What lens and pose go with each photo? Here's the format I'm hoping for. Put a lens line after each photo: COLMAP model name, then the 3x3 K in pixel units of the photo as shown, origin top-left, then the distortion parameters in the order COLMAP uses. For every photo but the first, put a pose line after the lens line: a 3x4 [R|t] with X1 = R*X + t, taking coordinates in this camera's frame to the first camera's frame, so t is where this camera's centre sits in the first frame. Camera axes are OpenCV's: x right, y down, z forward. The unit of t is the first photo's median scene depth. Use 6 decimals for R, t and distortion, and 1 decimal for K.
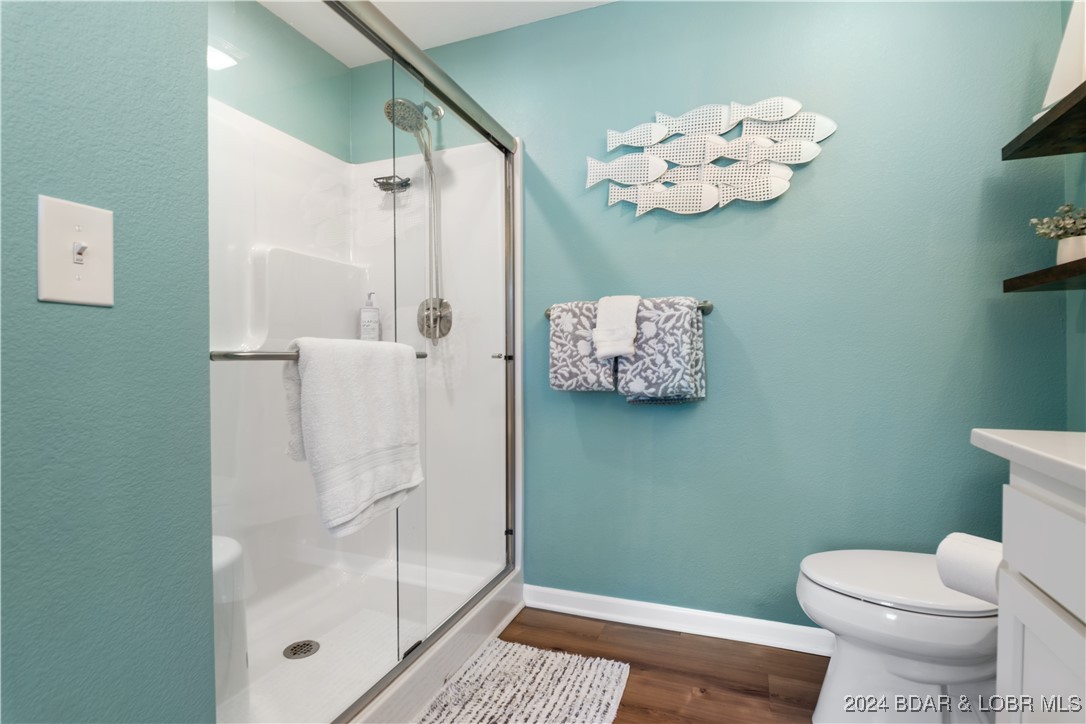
lens RADIAL K [[522.6, 0, 540.5], [0, 522.6, 362.3], [0, 0, 1]] dist [0.003709, -0.001803]
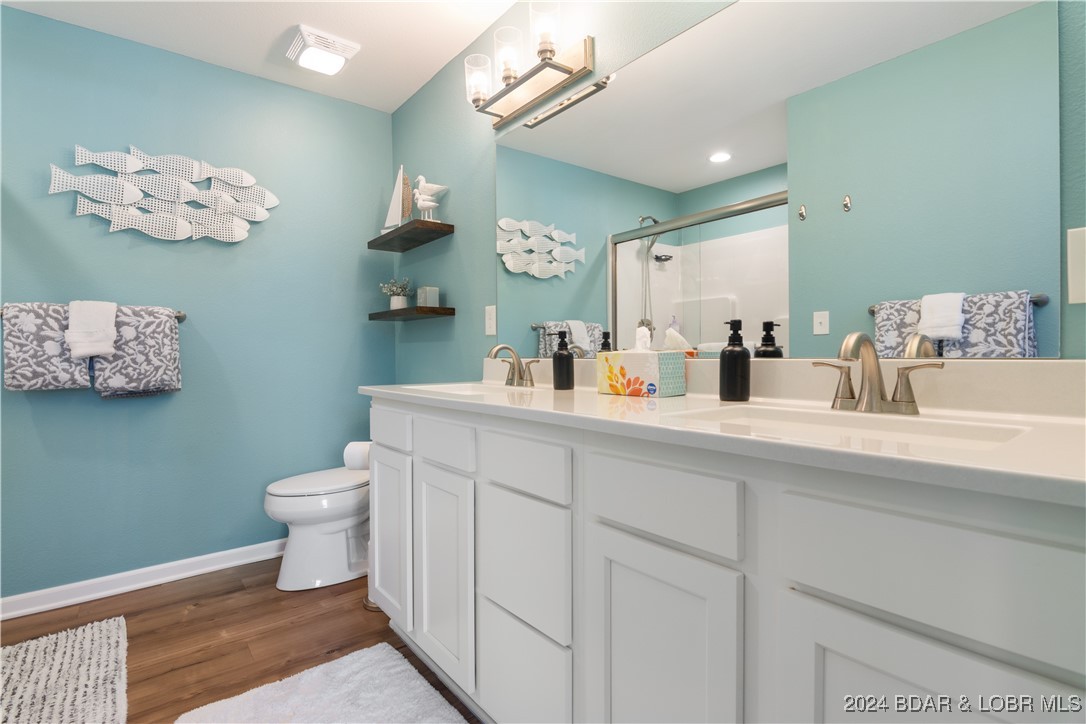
lens RADIAL K [[522.6, 0, 543.7], [0, 522.6, 358.4], [0, 0, 1]] dist [0.003709, -0.001803]
pose [[0.498777, -0.008152, 0.866692, -0.343373], [0.011707, 0.999928, 0.002668, 0.001758], [-0.866651, 0.008815, 0.498836, -0.383089]]
